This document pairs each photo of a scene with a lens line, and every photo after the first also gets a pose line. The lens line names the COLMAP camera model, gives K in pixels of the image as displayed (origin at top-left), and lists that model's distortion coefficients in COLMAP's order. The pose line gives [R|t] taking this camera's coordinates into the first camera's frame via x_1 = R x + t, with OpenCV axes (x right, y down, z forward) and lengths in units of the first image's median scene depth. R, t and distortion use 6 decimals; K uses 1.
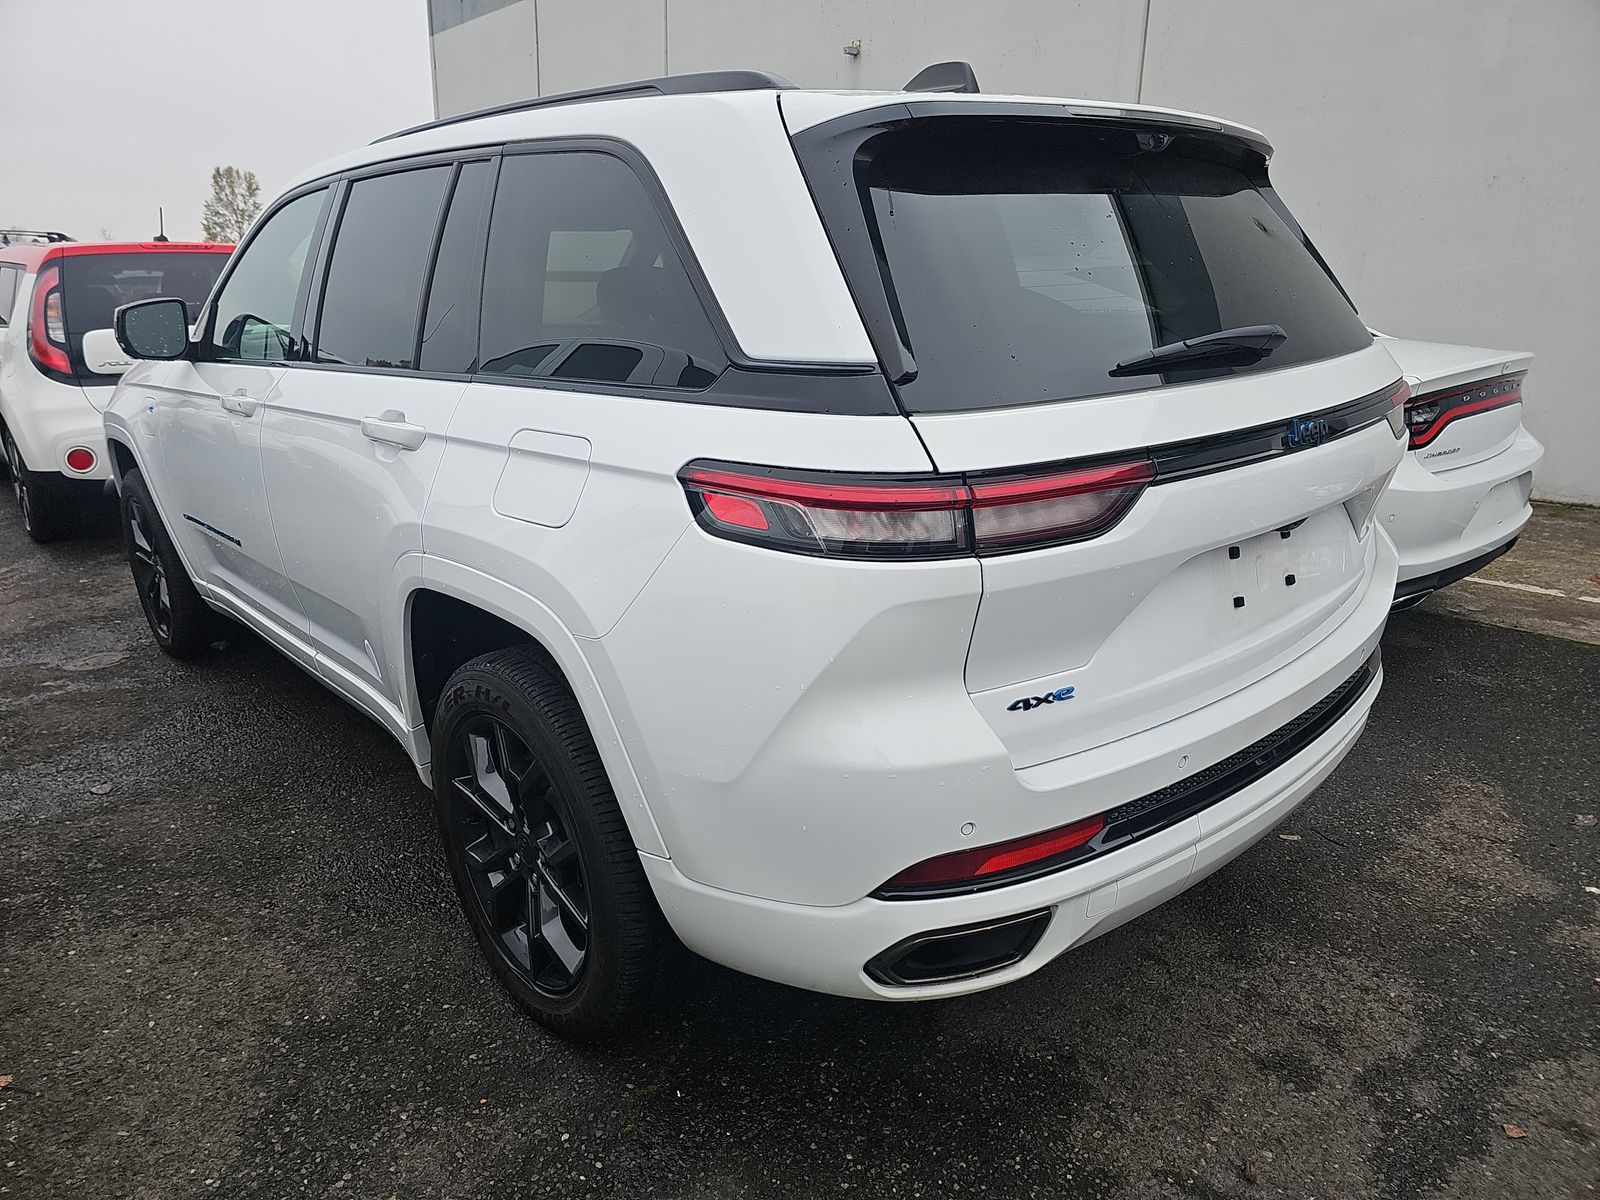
lens RADIAL K [[1089.6, 0, 800.0], [0, 1089.6, 600.0], [0, 0, 1]] dist [0.047171, -0.044038]
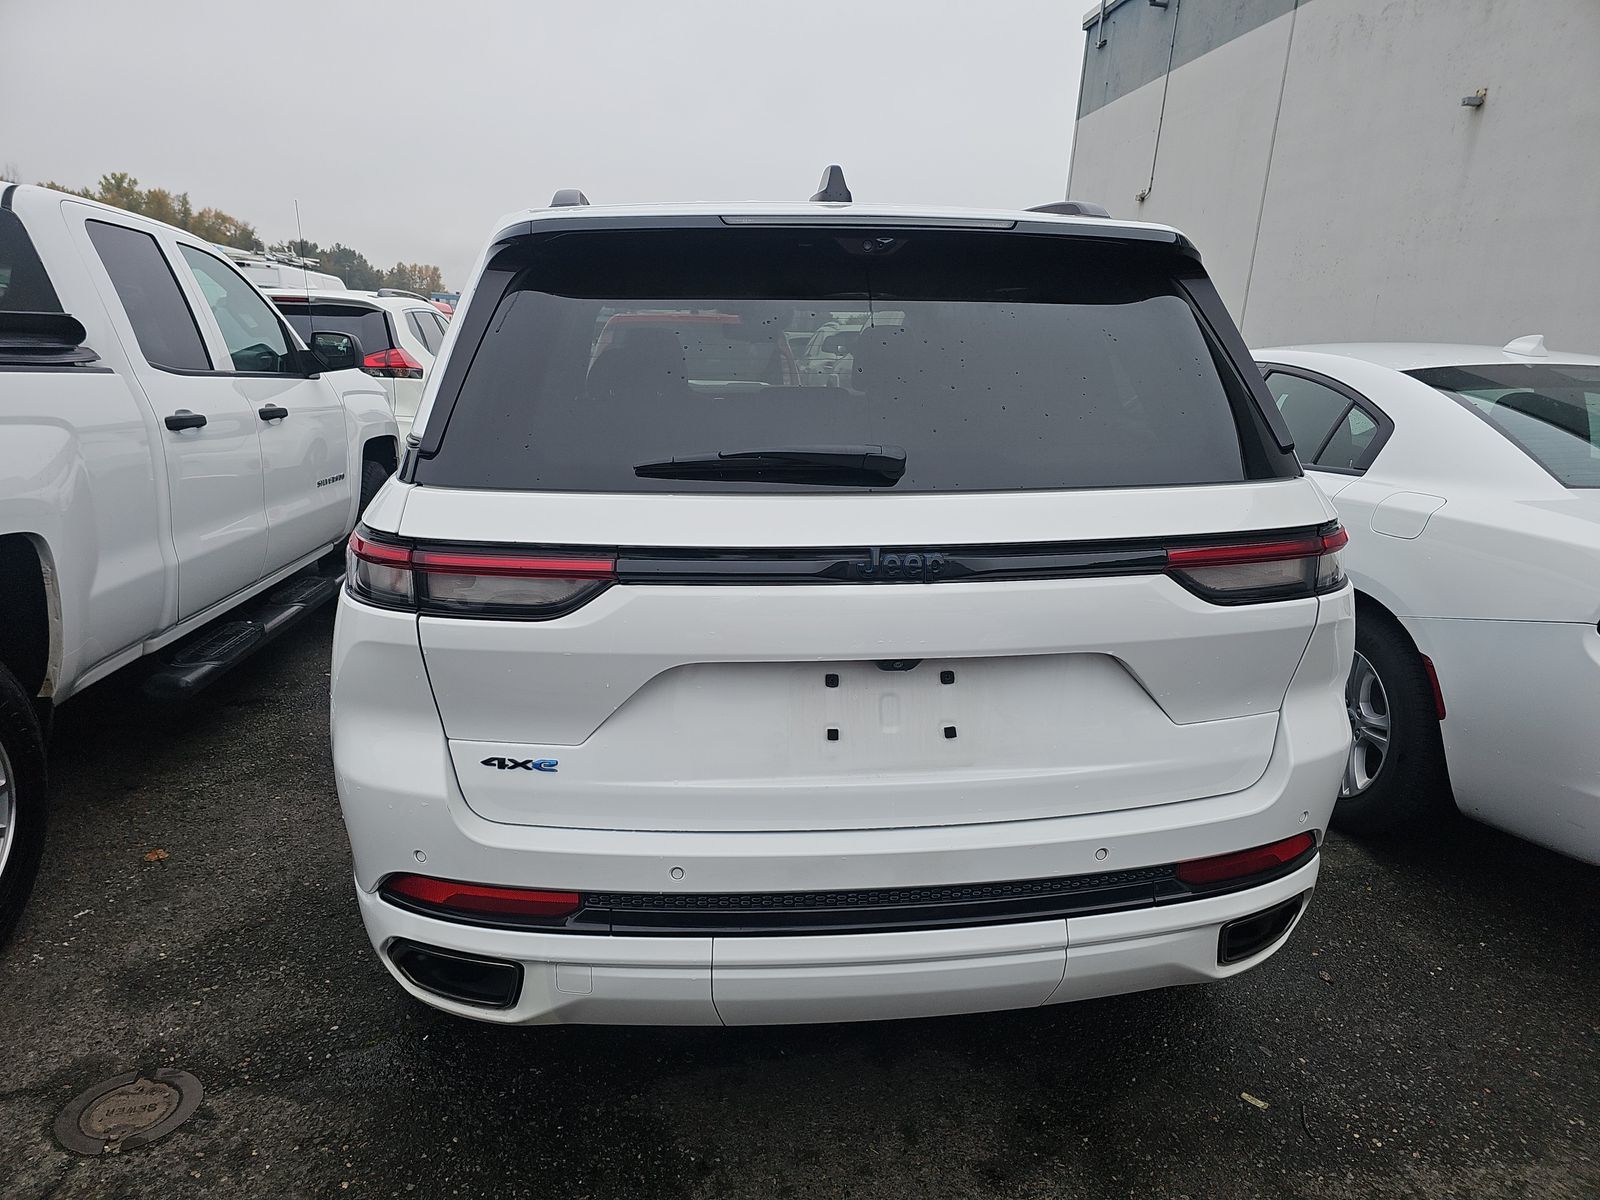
lens RADIAL K [[1089.6, 0, 800.0], [0, 1089.6, 600.0], [0, 0, 1]] dist [0.047171, -0.044038]
pose [[0.804588, 0.169985, -0.568985, 0.982226], [-0.200659, 0.979621, 0.008915, -0.125122], [0.558904, 0.106999, 0.822300, 0.245788]]
